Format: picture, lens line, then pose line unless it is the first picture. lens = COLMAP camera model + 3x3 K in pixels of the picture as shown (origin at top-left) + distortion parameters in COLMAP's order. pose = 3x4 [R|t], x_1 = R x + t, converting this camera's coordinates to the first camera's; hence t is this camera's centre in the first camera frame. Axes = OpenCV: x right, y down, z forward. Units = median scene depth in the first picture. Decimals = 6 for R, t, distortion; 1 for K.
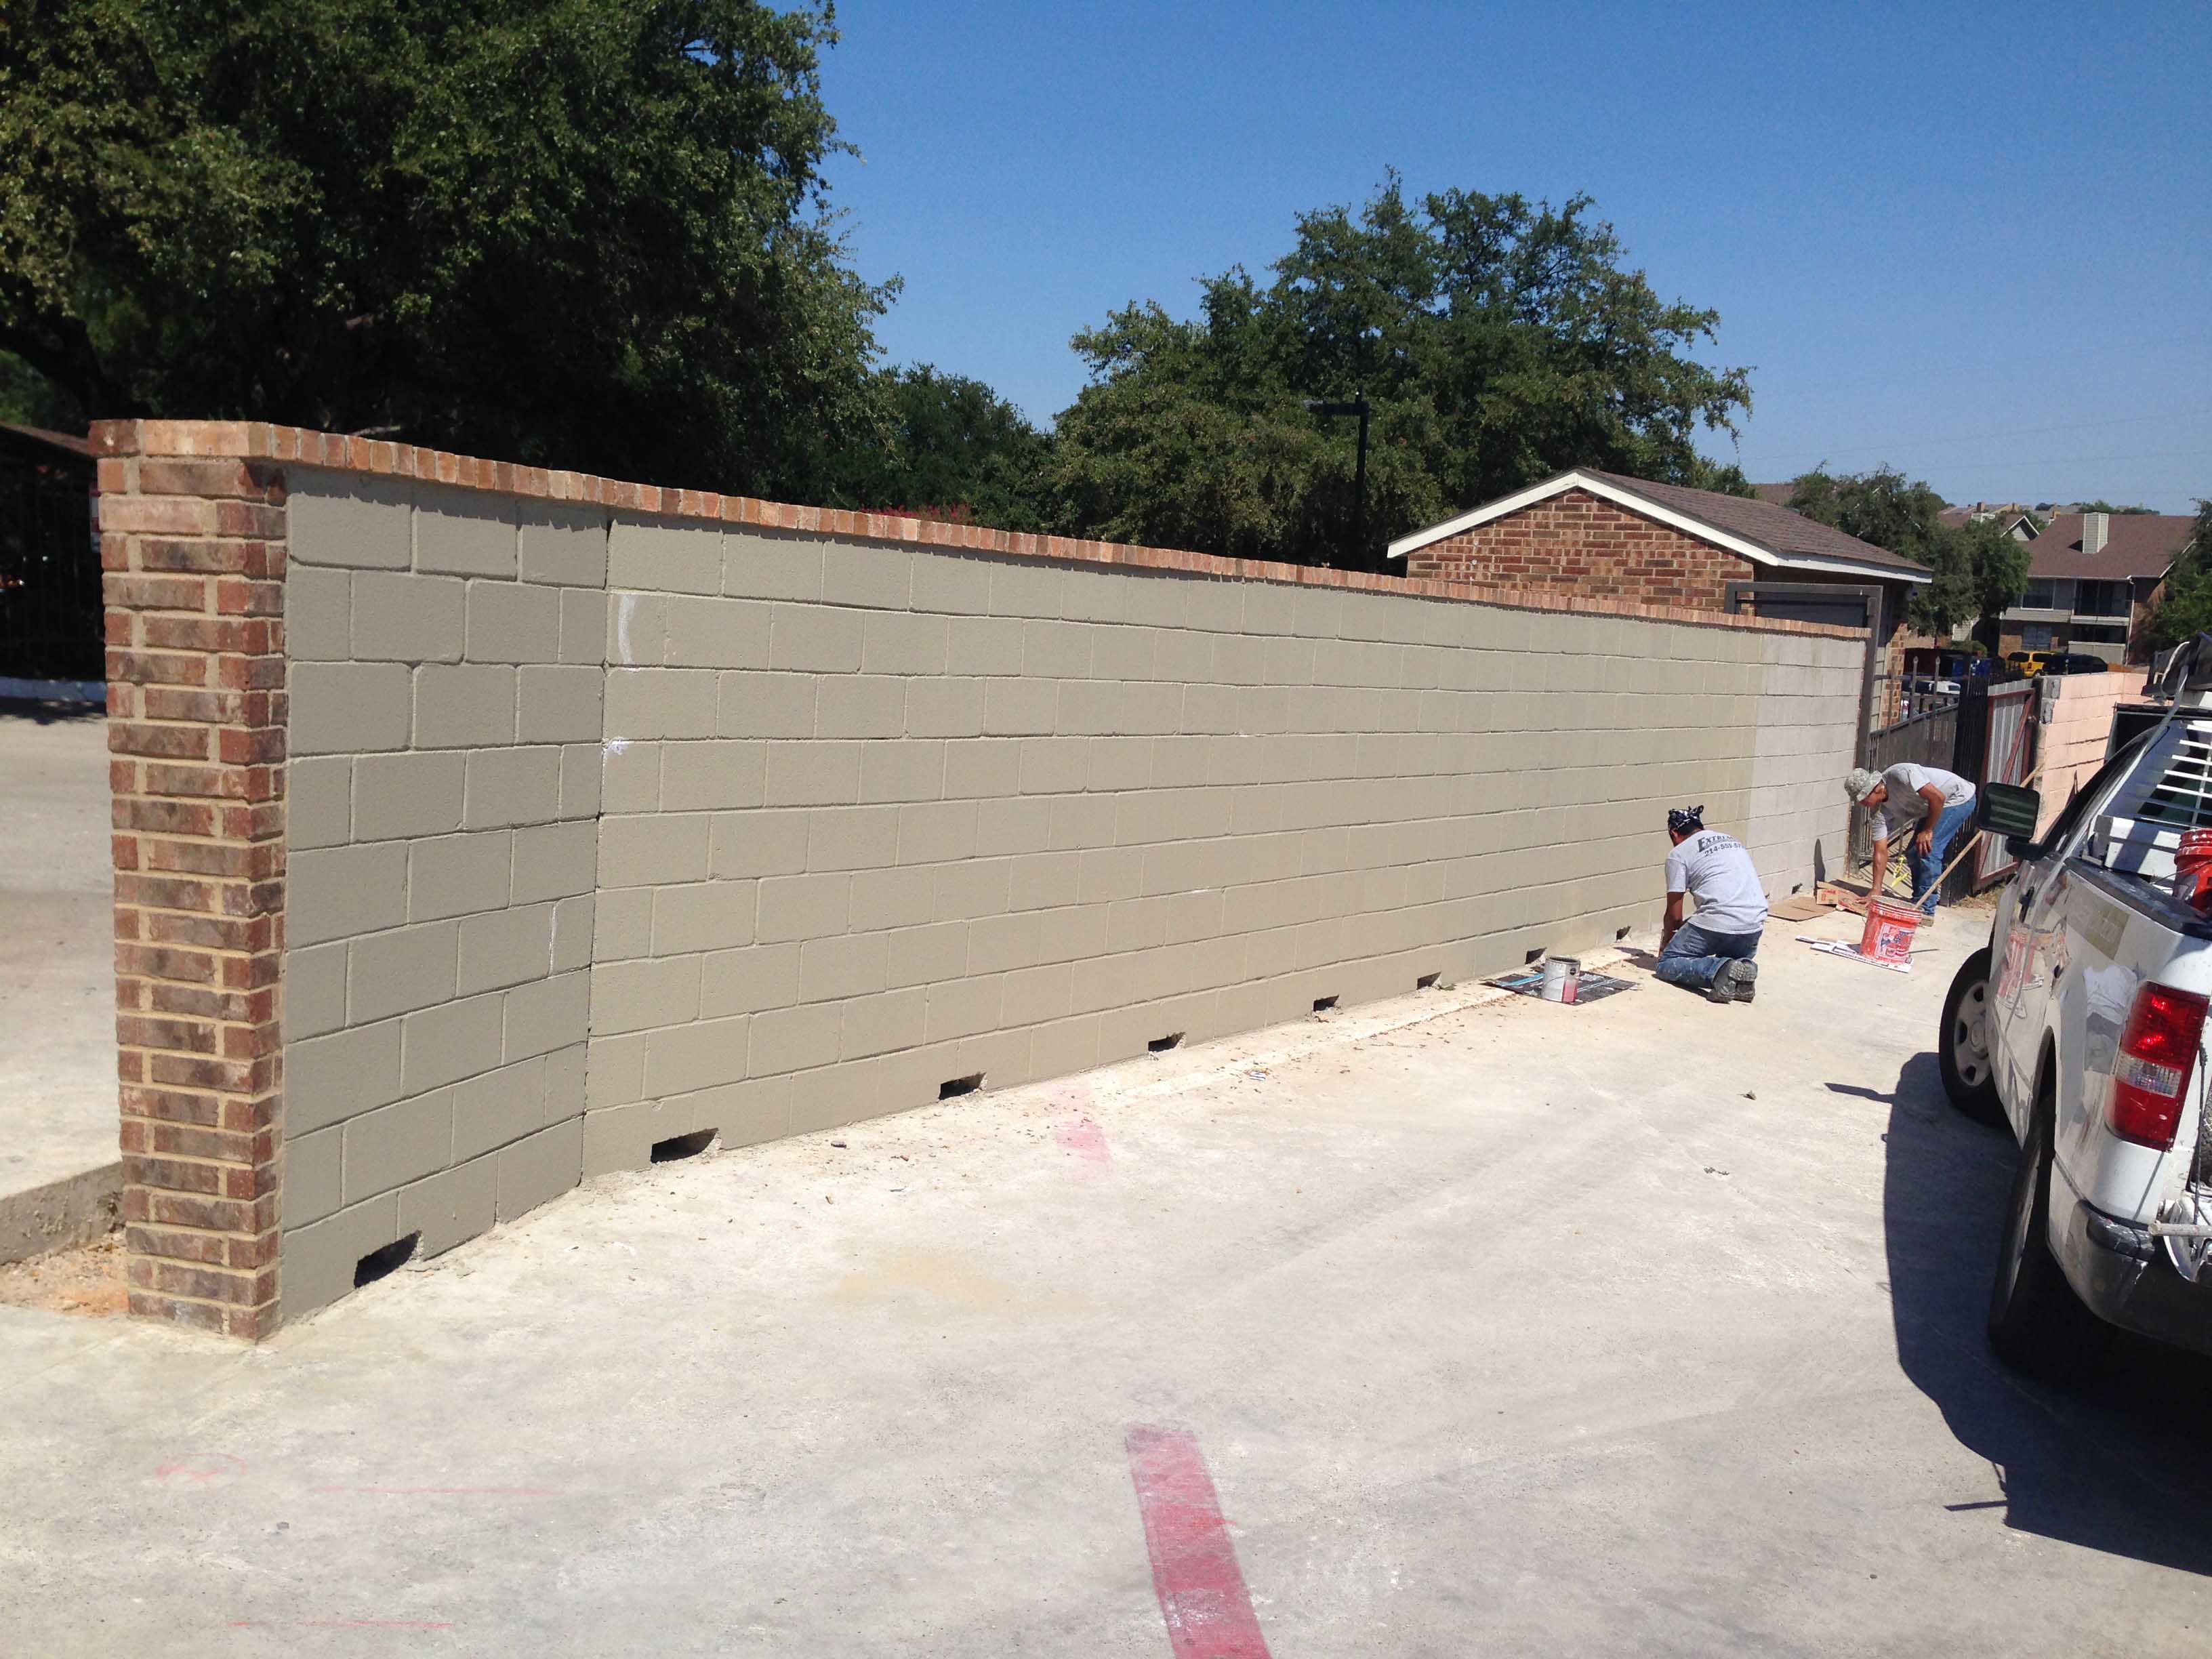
lens RADIAL K [[2001.3, 0, 1112.1], [0, 2001.3, 850.2], [0, 0, 1]] dist [0.060684, -0.009981]
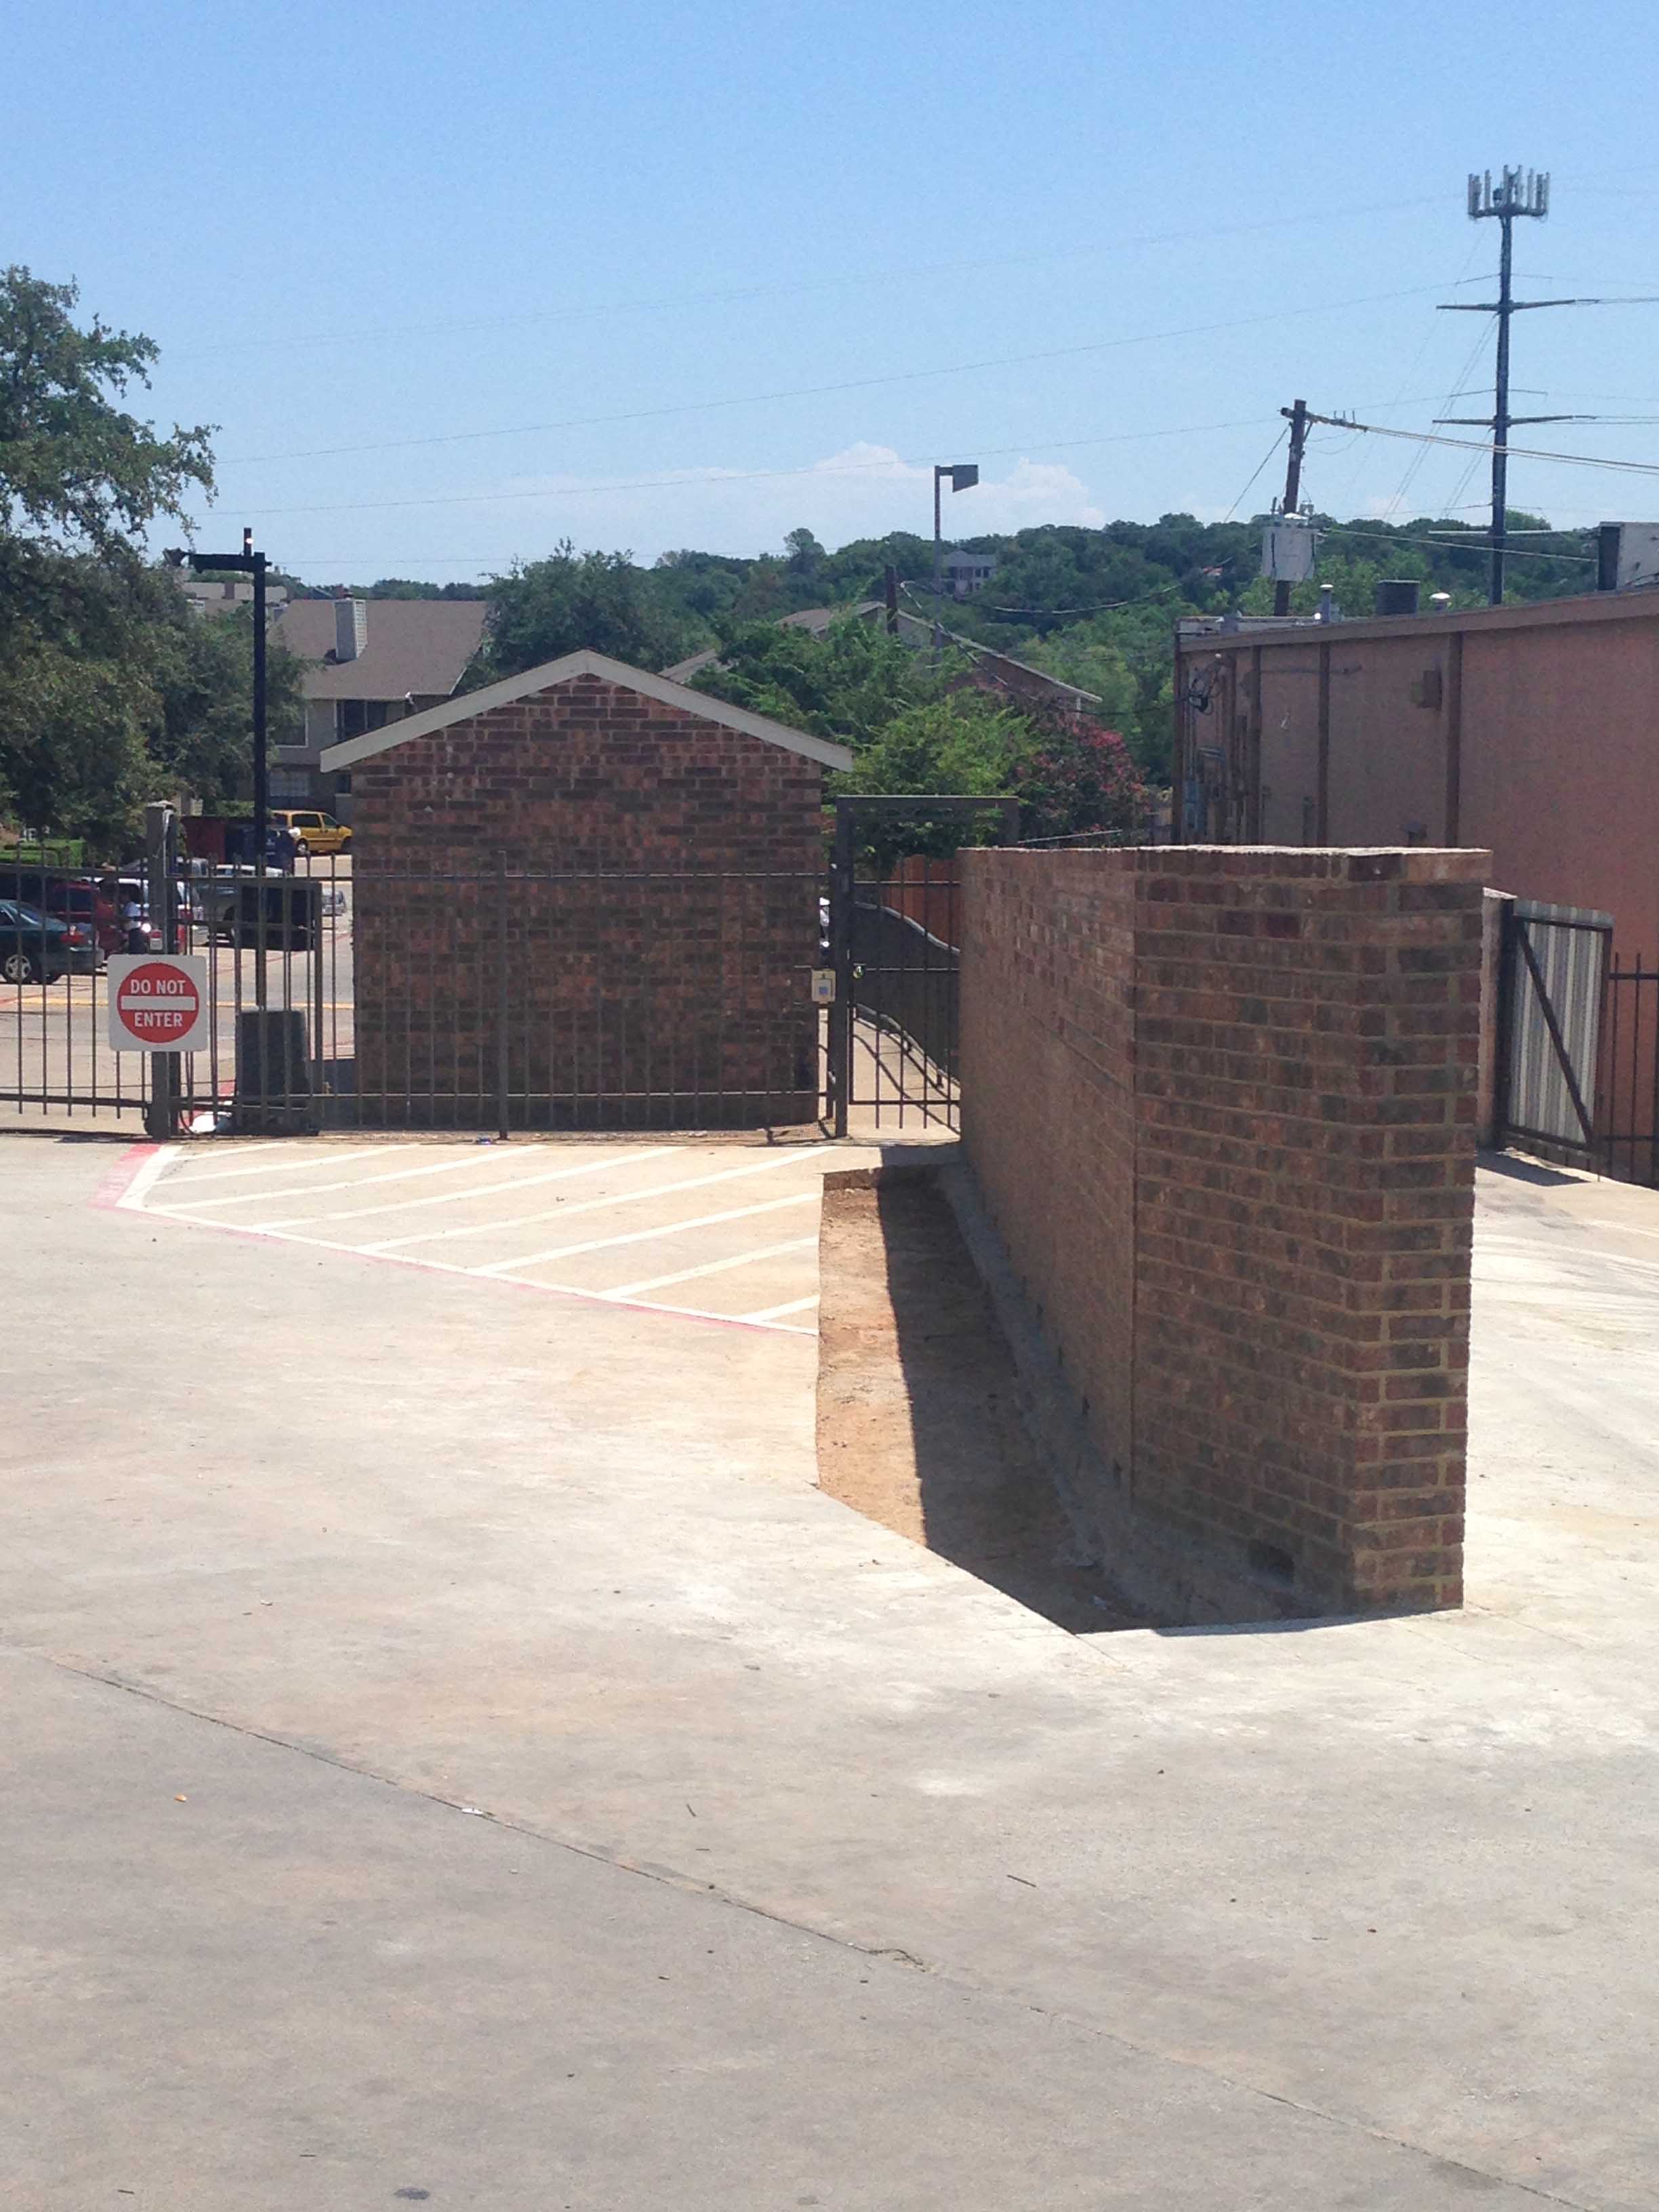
lens RADIAL K [[3475.0, 0, 810.8], [0, 3475.0, 1097.6], [0, 0, 1]] dist [0.045280, 0.000000]
pose [[0.822875, -0.092728, 0.560606, -0.449817], [0.103946, 0.994511, 0.011924, -0.029069], [-0.558634, 0.048461, 0.827997, -0.121714]]
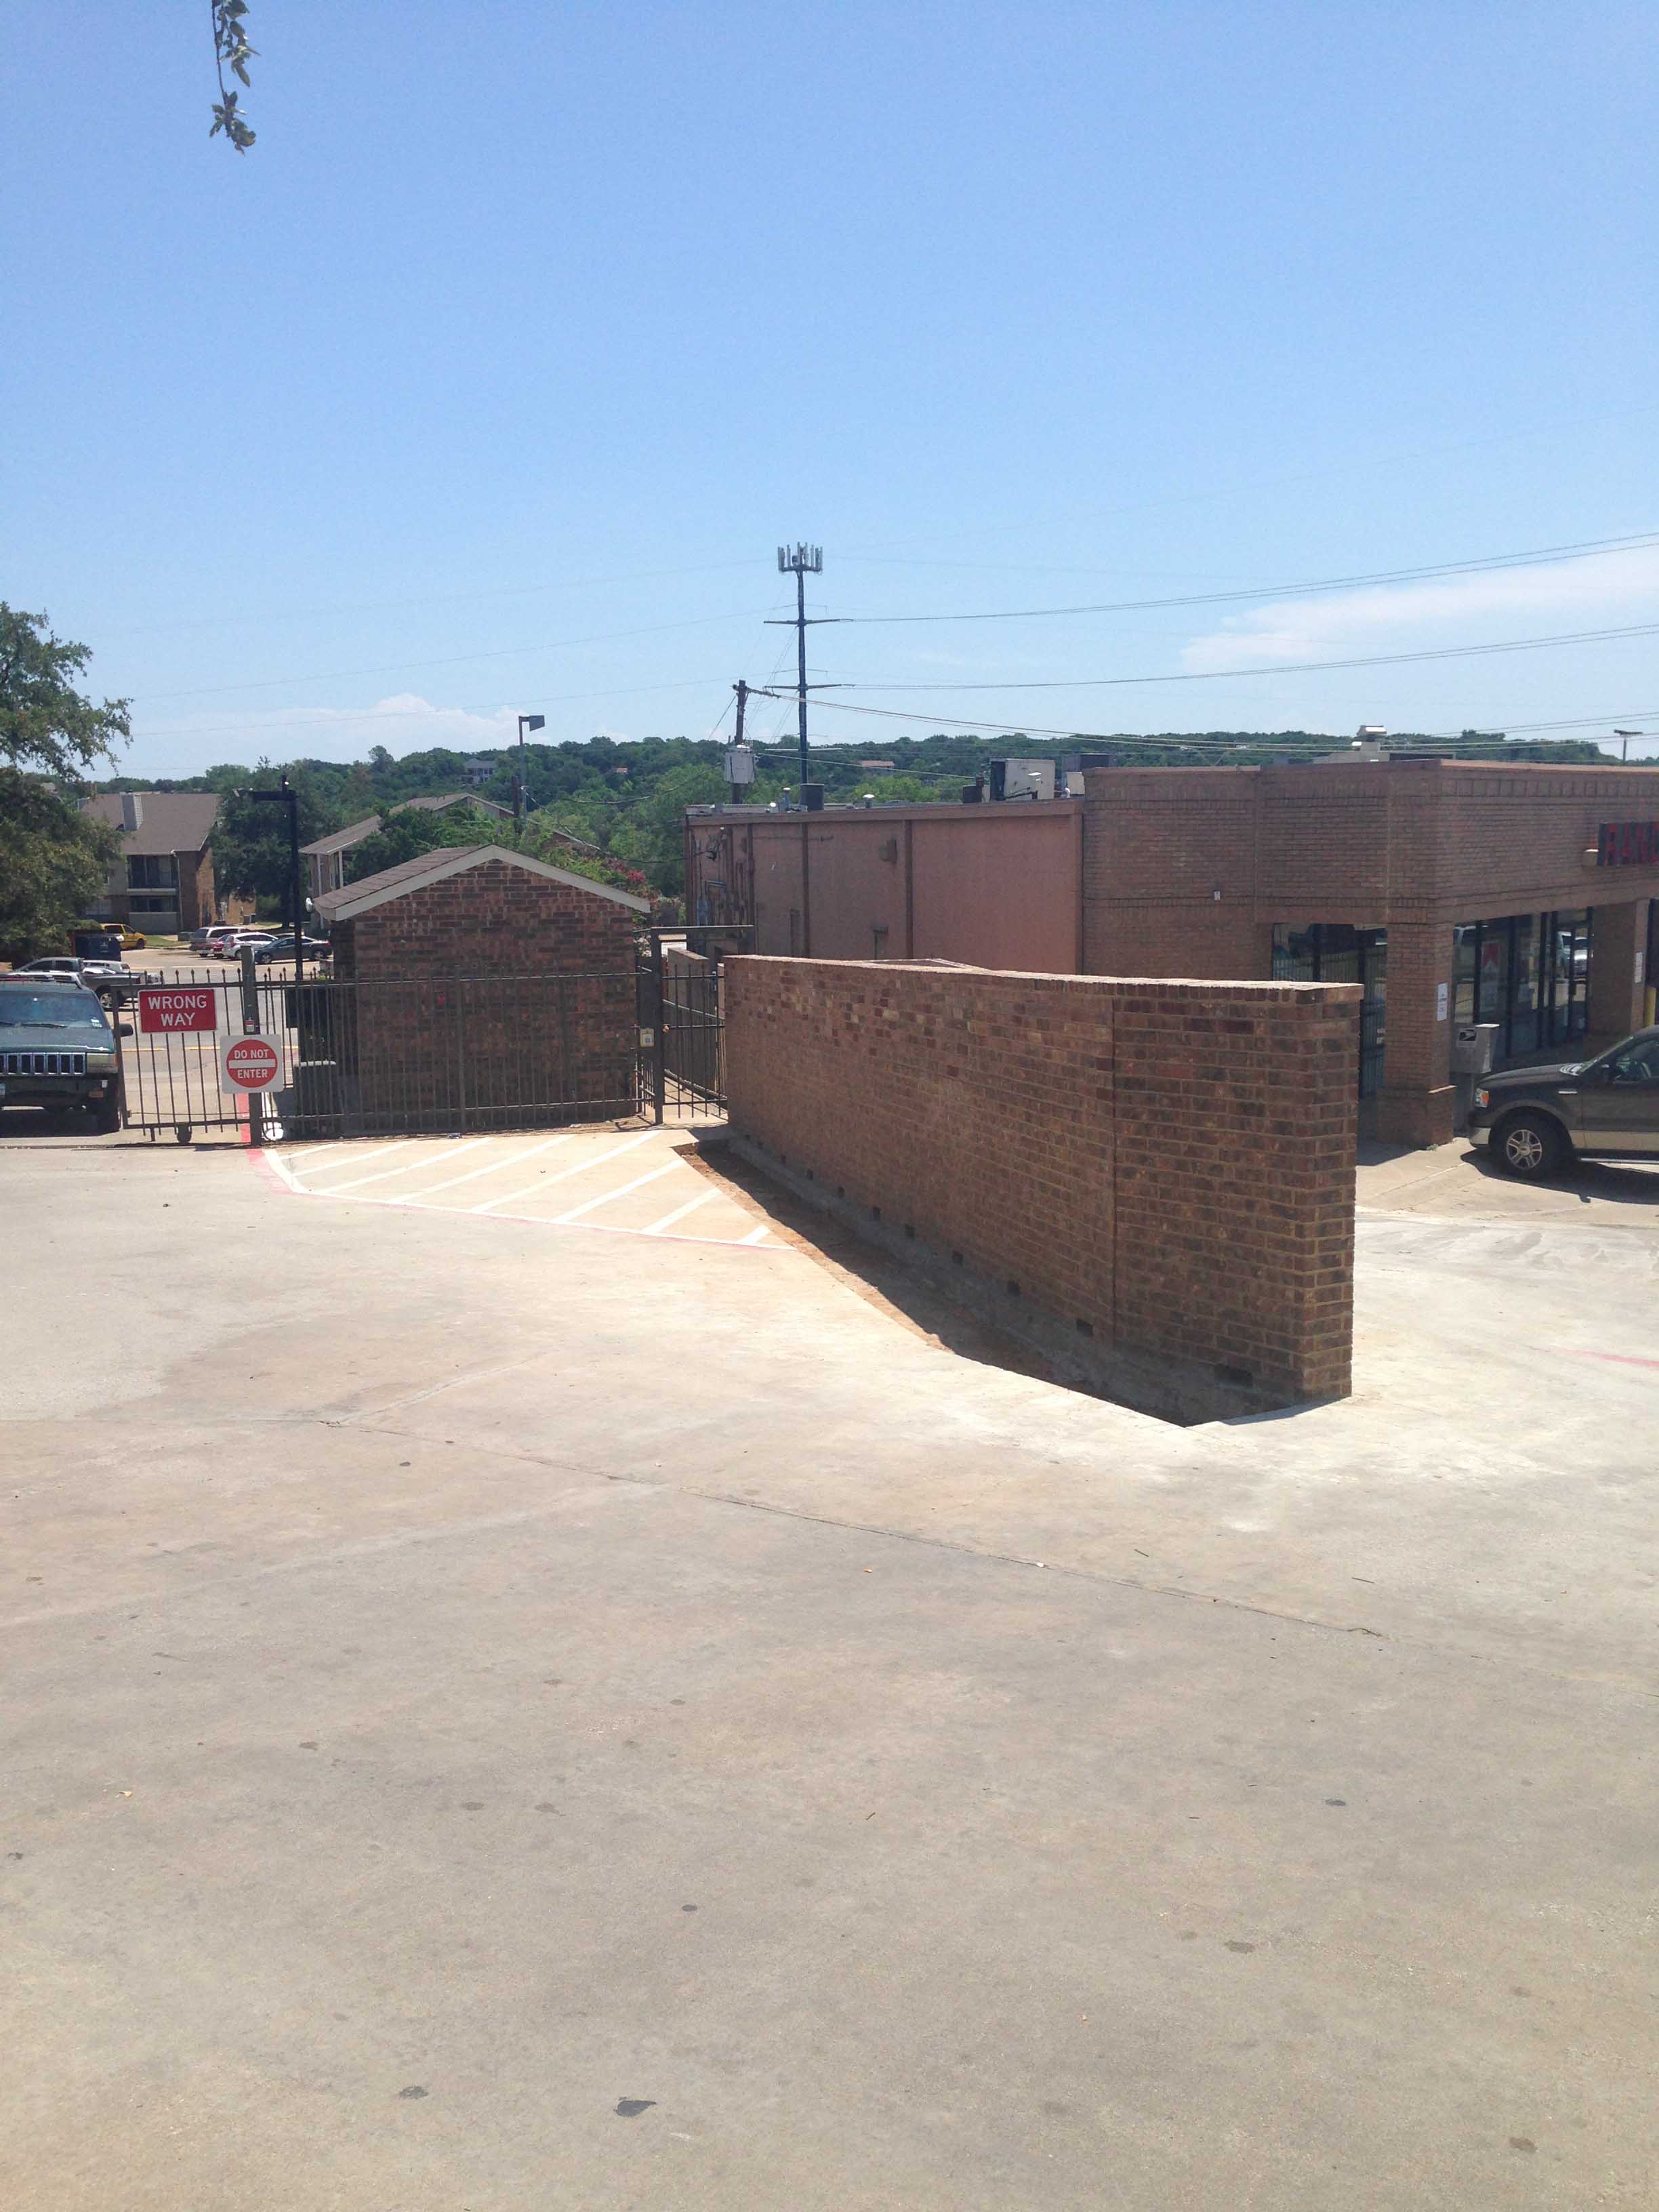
lens RADIAL K [[2001.3, 0, 807.1], [0, 2001.3, 1063.4], [0, 0, 1]] dist [0.060684, -0.009981]
pose [[0.691047, -0.119763, 0.712819, -0.566167], [0.139163, 0.989772, 0.031382, -0.063908], [-0.709287, 0.077511, 0.700646, -0.032563]]
